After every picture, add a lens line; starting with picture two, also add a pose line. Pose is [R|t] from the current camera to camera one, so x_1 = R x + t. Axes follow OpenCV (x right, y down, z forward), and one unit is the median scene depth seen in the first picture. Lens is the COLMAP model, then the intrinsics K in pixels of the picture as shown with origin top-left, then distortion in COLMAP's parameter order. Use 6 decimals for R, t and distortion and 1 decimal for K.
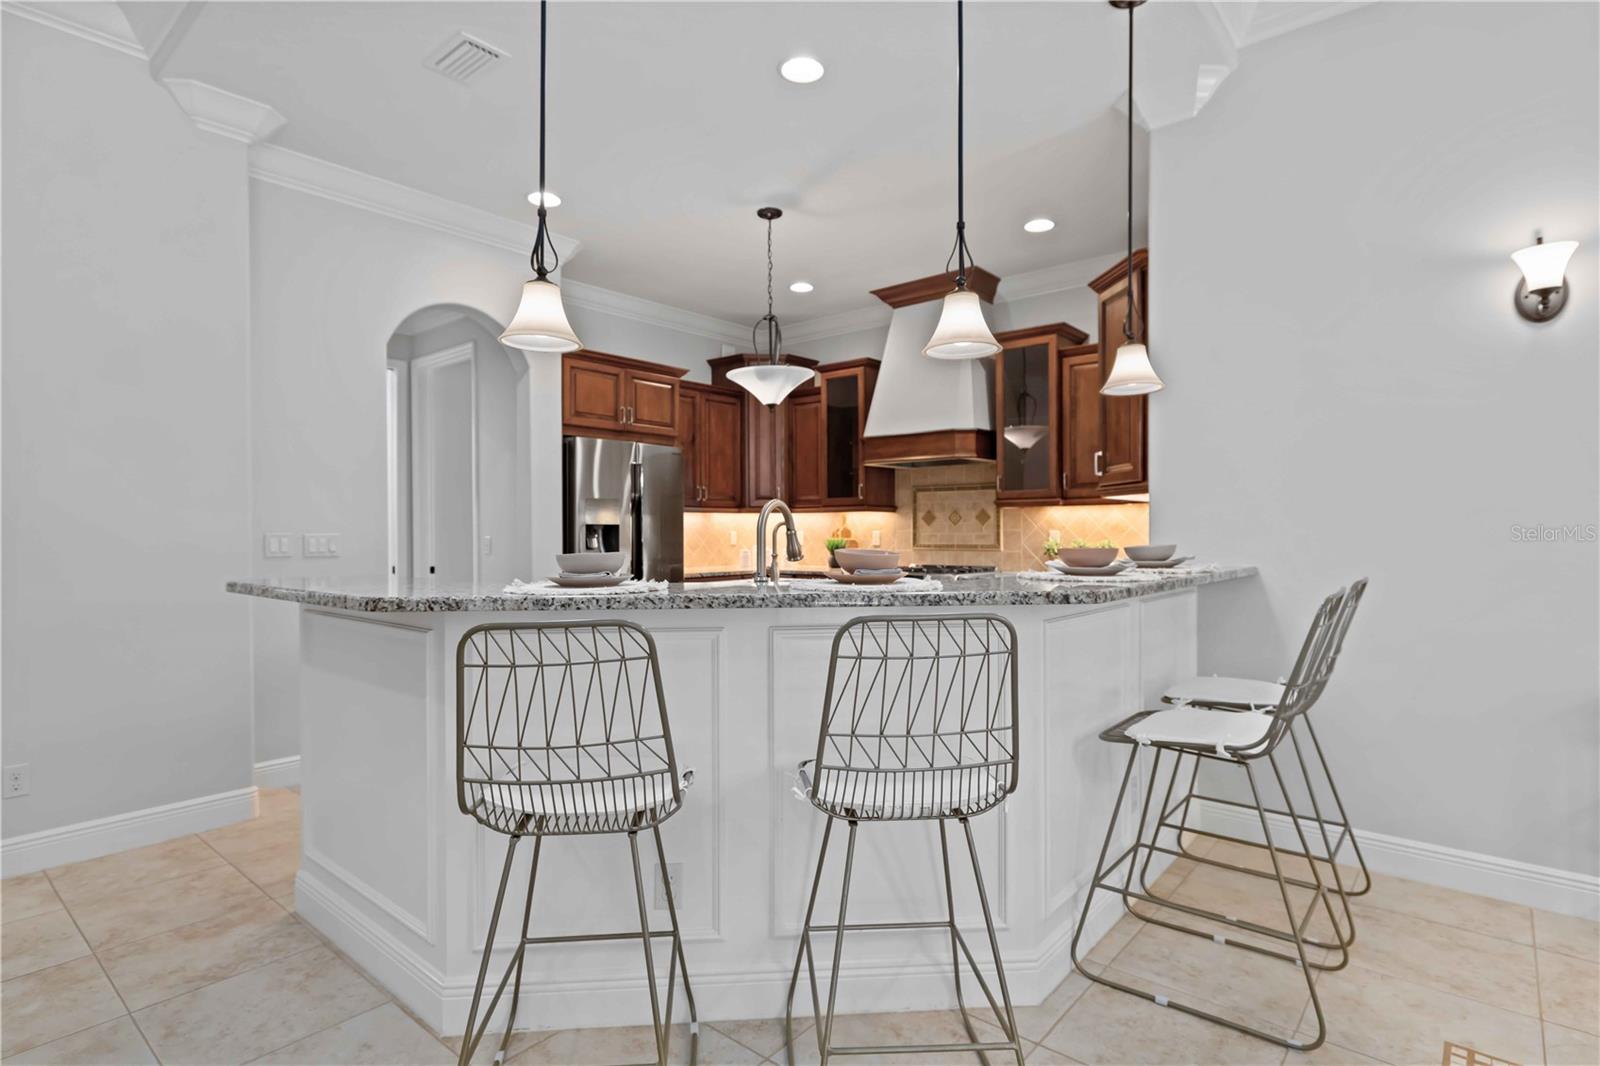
lens RADIAL K [[800.0, 0, 797.9], [0, 800.0, 521.6], [0, 0, 1]] dist [0.000429, -0.001541]
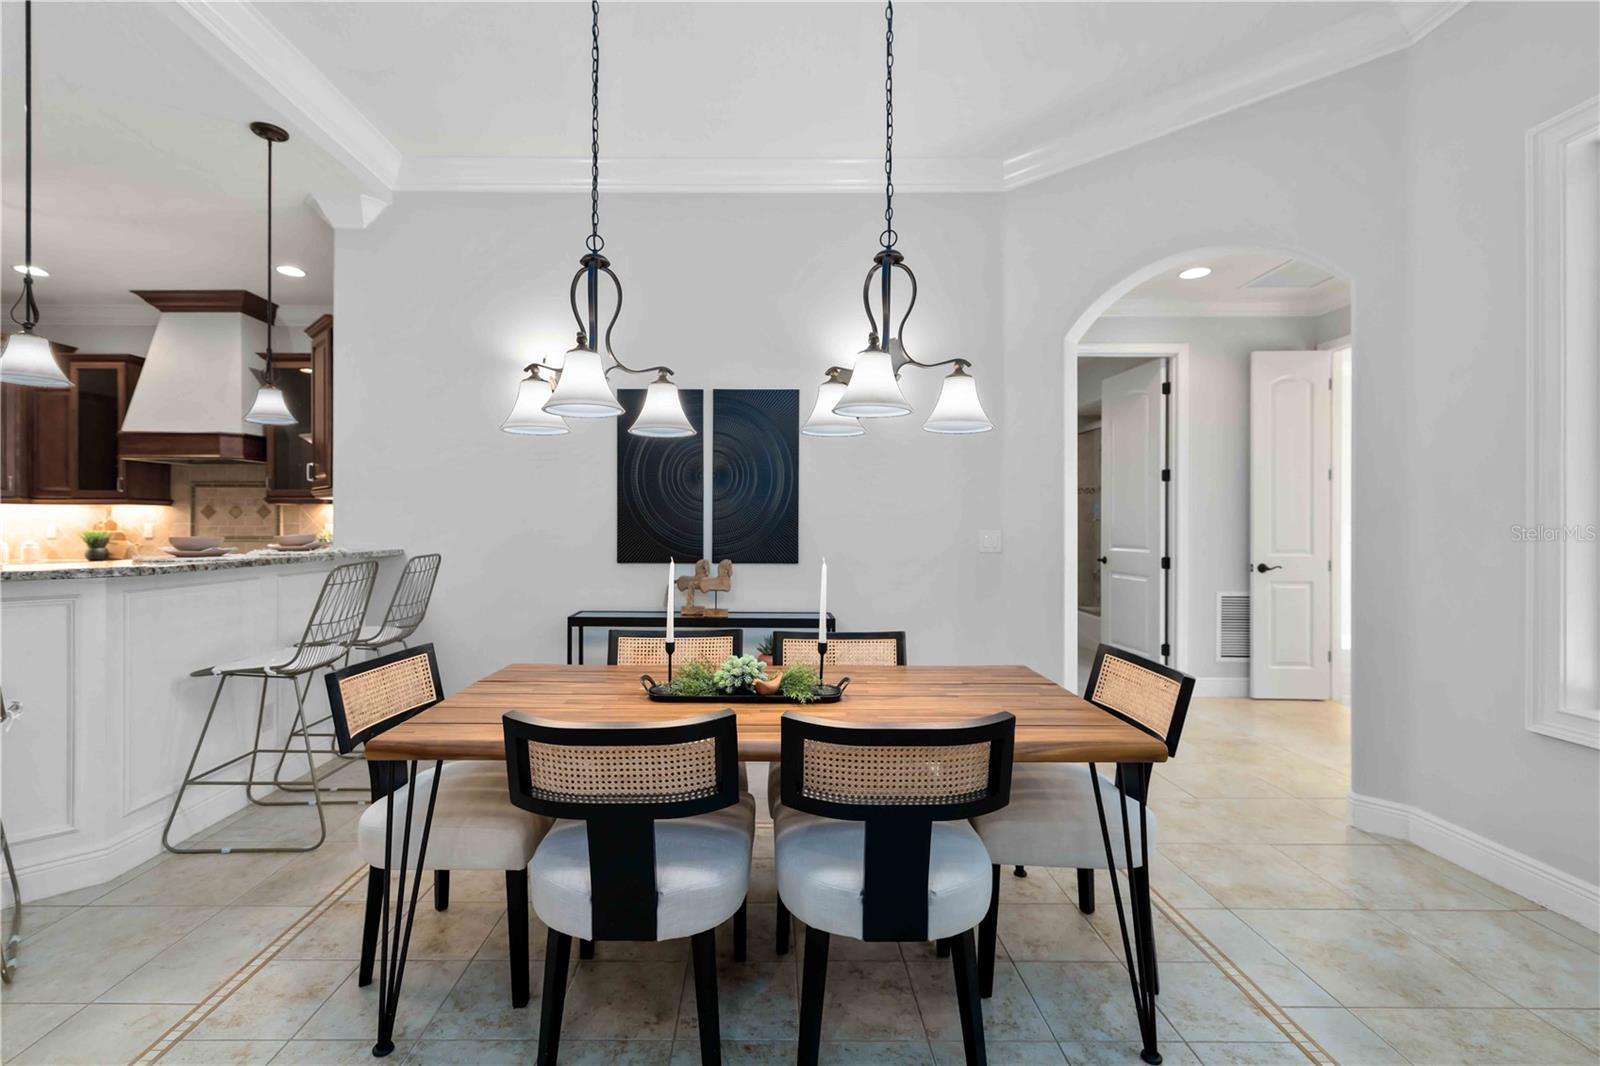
lens RADIAL K [[699.2, 0, 783.9], [0, 699.2, 517.9], [0, 0, 1]] dist [0.002357, 0.000391]
pose [[0.761171, 0.009567, 0.648481, 0.148614], [-0.011188, 0.999936, -0.001620, -0.003647], [-0.648455, -0.006022, 0.761229, -0.229425]]
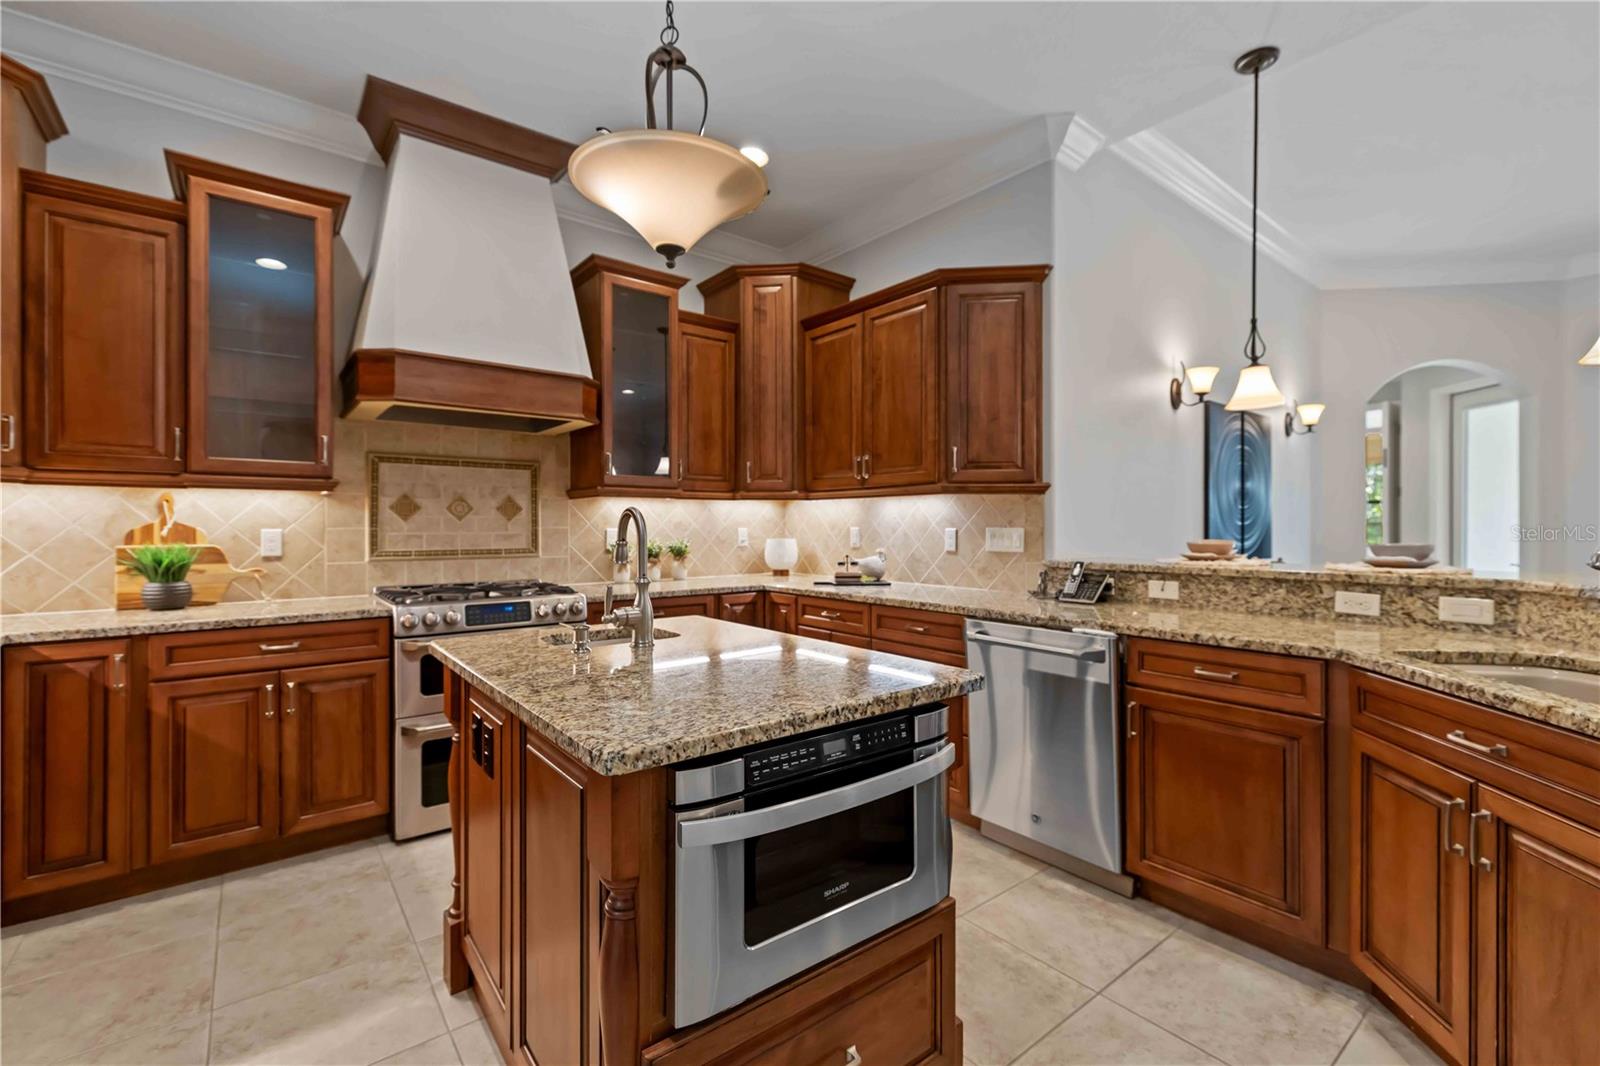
lens RADIAL K [[699.2, 0, 798.9], [0, 699.2, 527.2], [0, 0, 1]] dist [0.002357, 0.000391]
pose [[0.202081, 0.000071, 0.979369, -0.304713], [-0.013141, 0.999910, 0.002639, 0.005338], [-0.979281, -0.013403, 0.202064, 0.633043]]
